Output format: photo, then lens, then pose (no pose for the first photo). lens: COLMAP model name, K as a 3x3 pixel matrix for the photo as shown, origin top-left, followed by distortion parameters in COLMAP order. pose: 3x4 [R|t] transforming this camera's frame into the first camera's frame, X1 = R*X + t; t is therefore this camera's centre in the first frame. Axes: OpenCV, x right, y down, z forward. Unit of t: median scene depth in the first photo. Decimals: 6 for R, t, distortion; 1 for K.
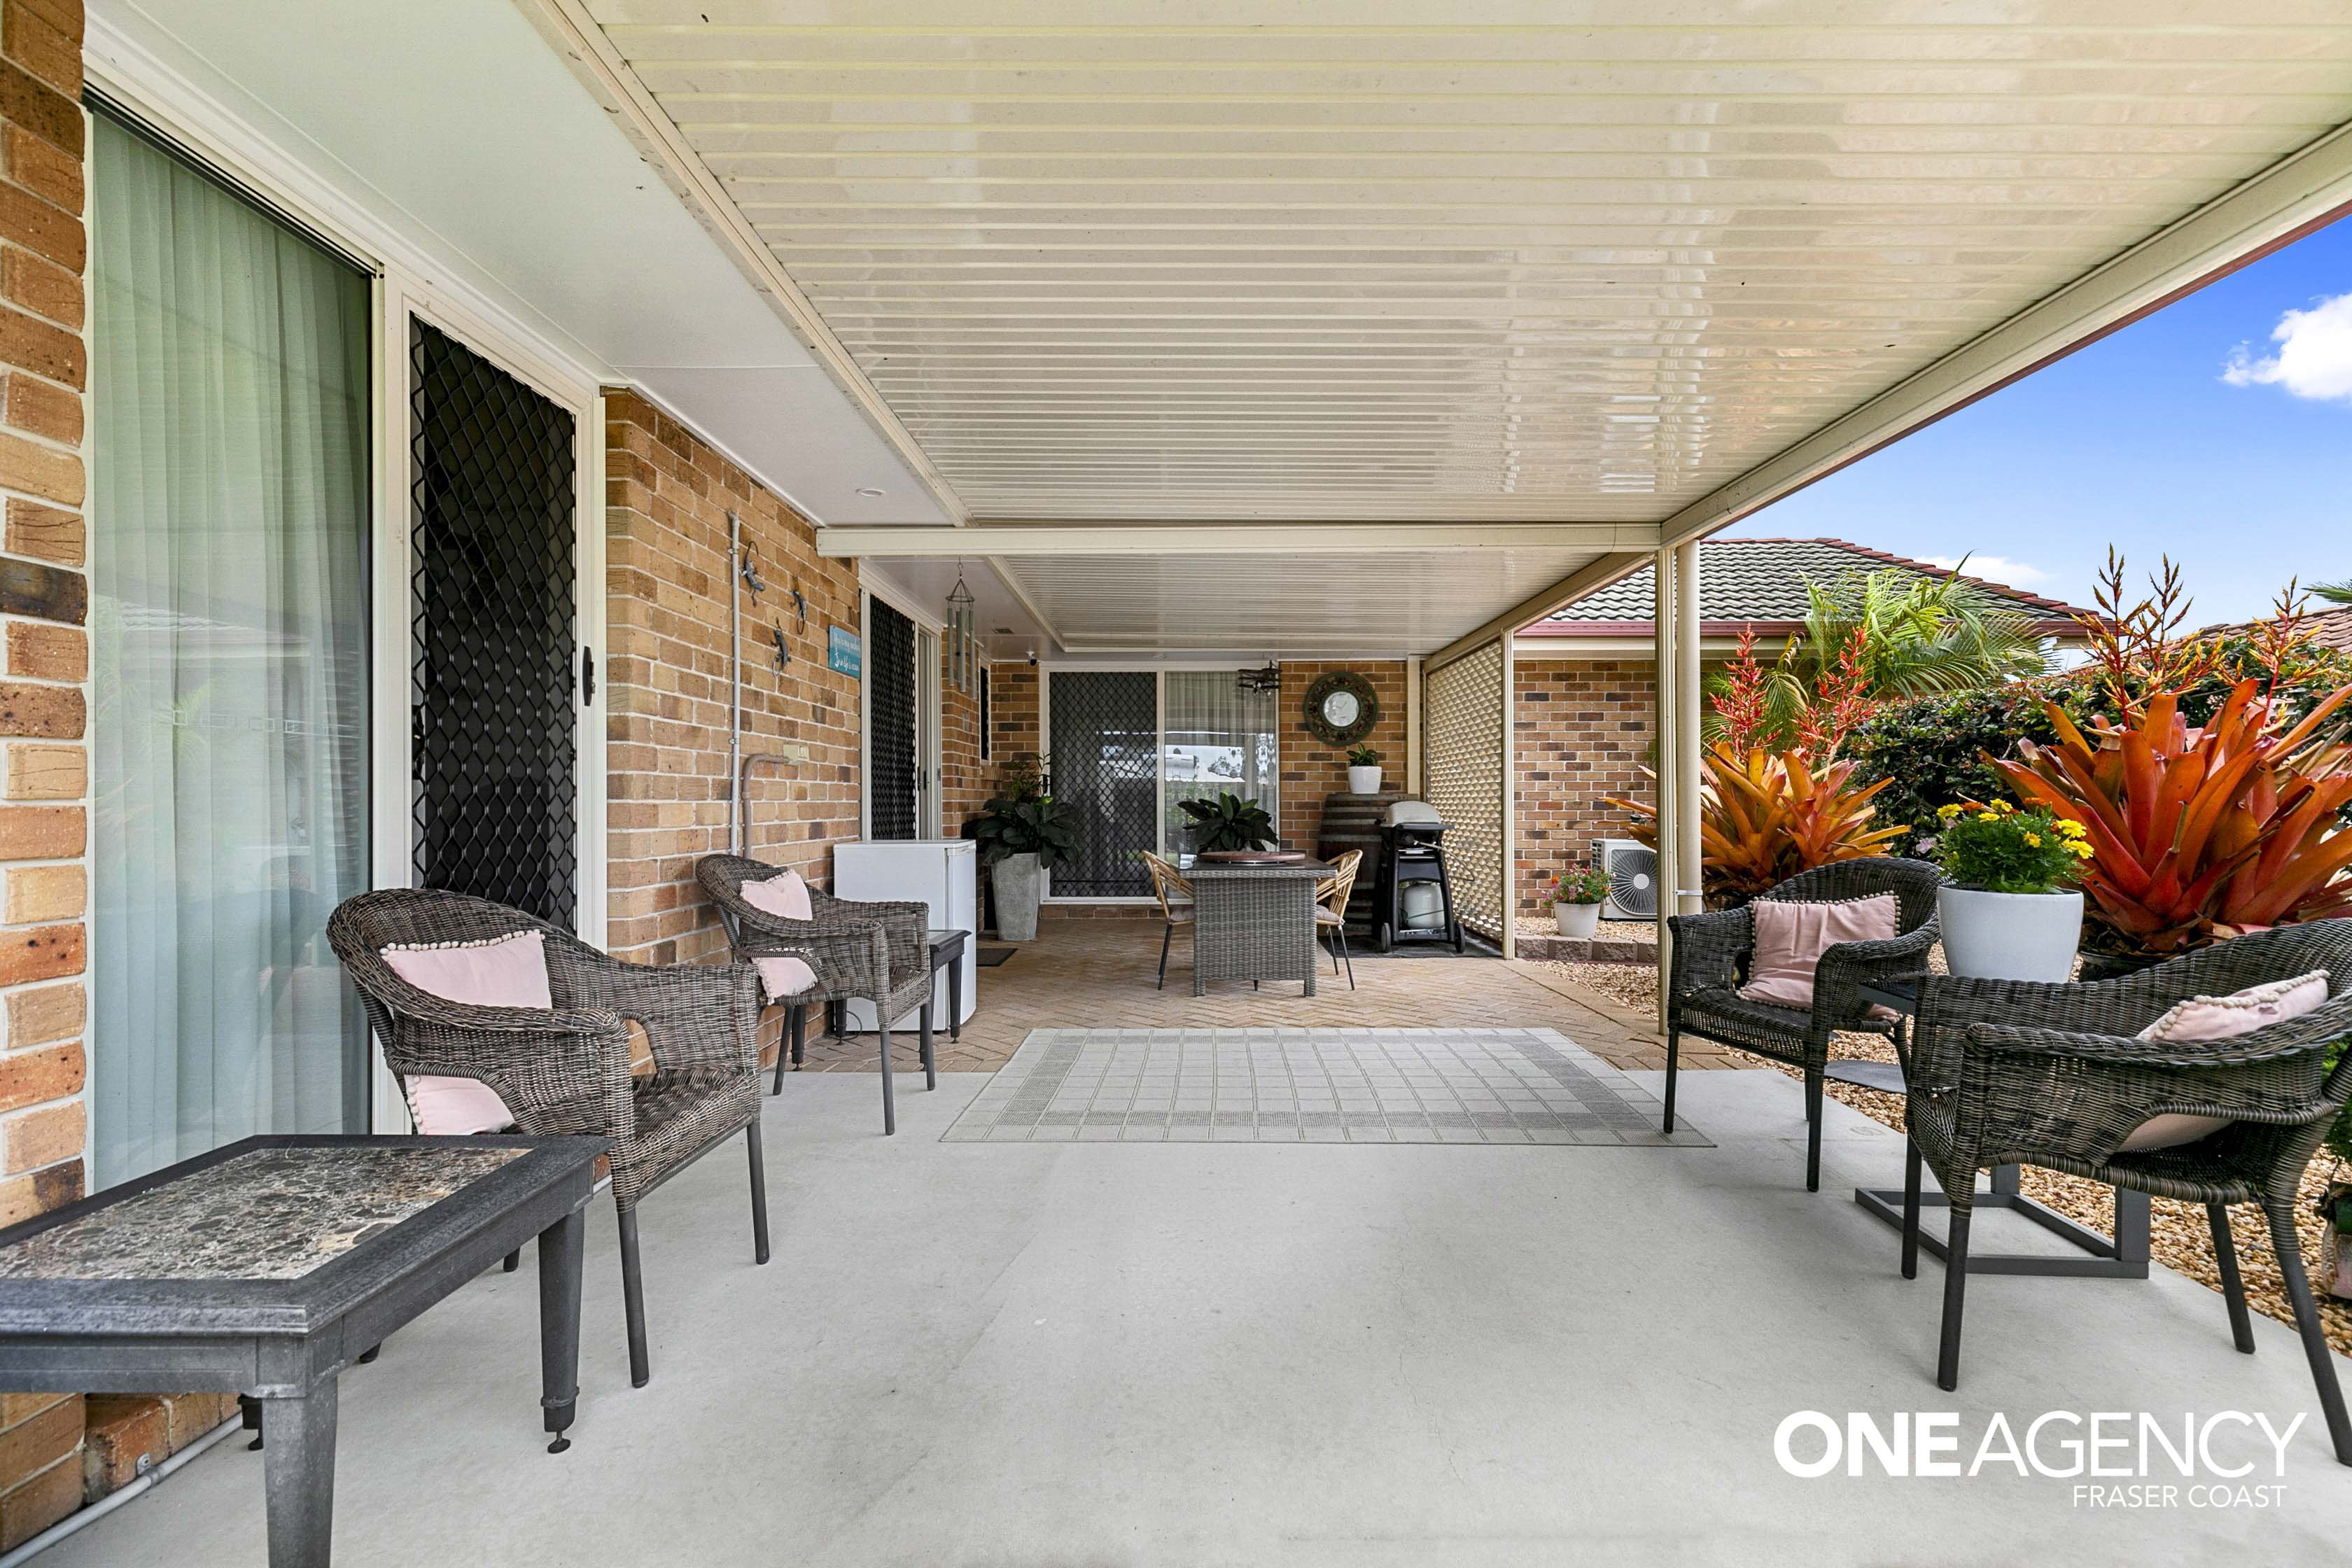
lens RADIAL K [[1068.0, 0, 1184.3], [0, 1068.0, 797.1], [0, 0, 1]] dist [0.000210, 0.000271]
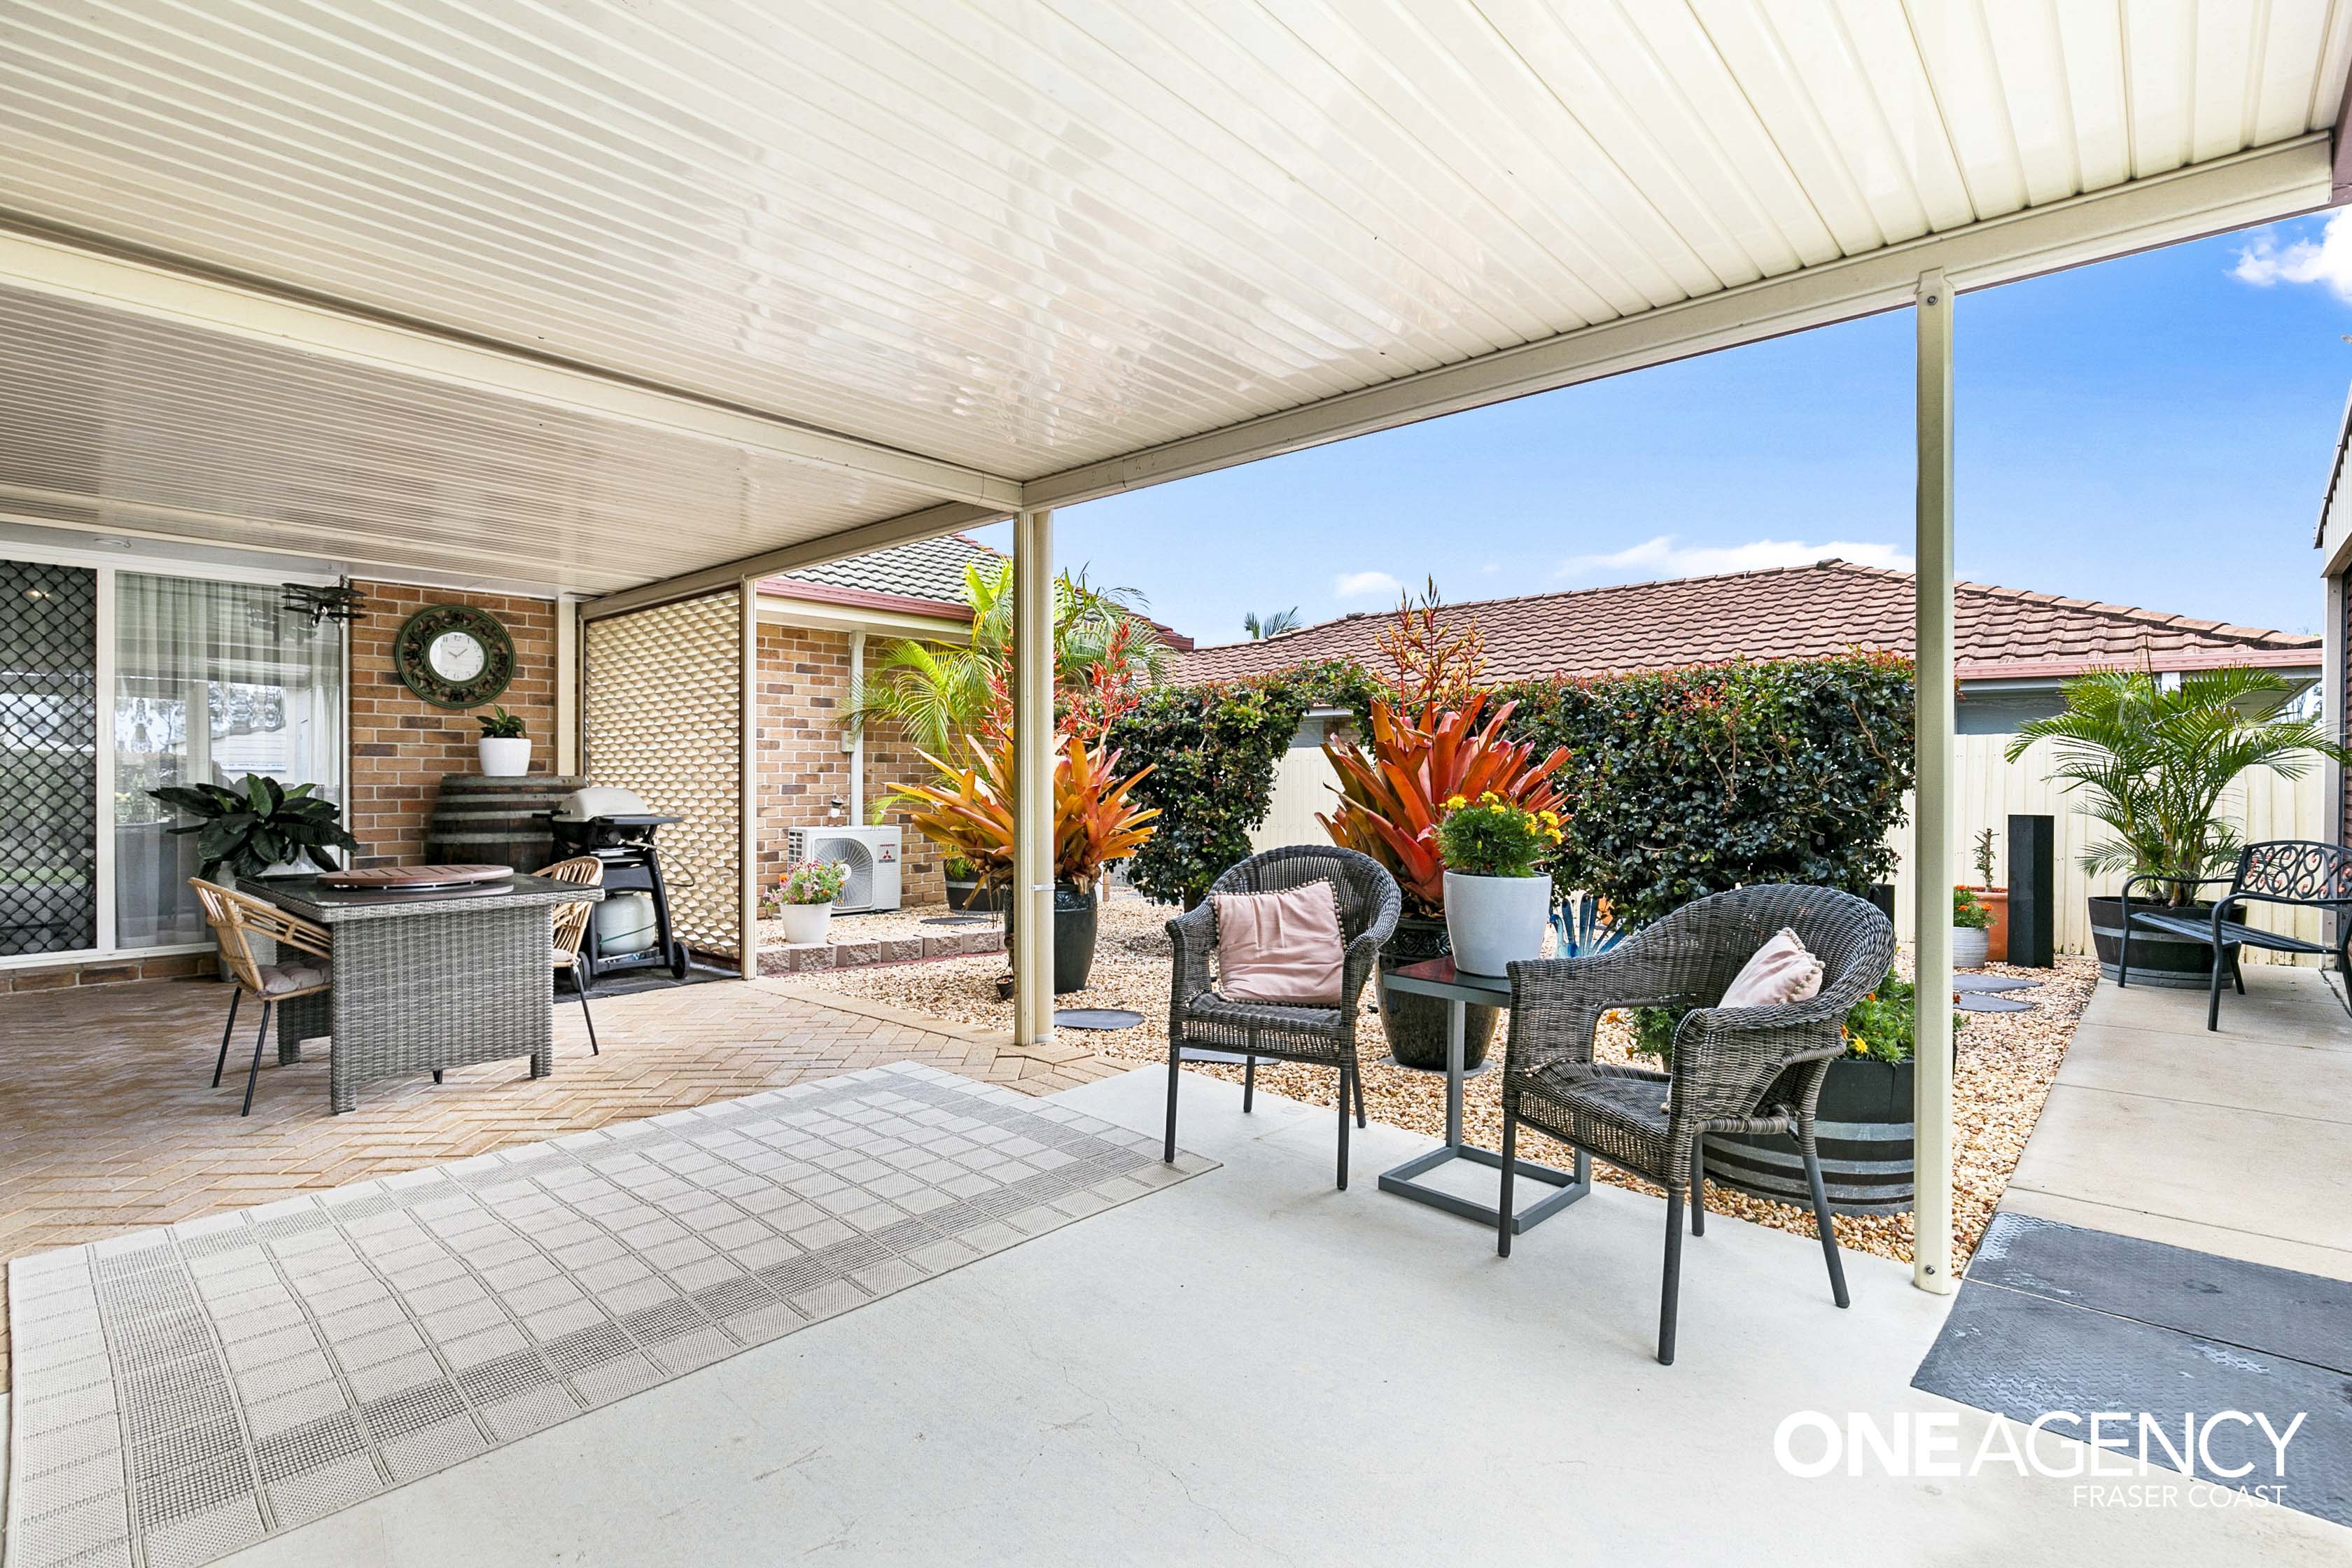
lens RADIAL K [[1114.8, 0, 1176.0], [0, 1114.8, 784.0], [0, 0, 1]] dist [0.002091, -0.000568]
pose [[0.662951, -0.002997, 0.748657, -0.097095], [-0.002828, 0.999975, 0.006507, -0.003840], [-0.748658, -0.006431, 0.662926, 0.150051]]
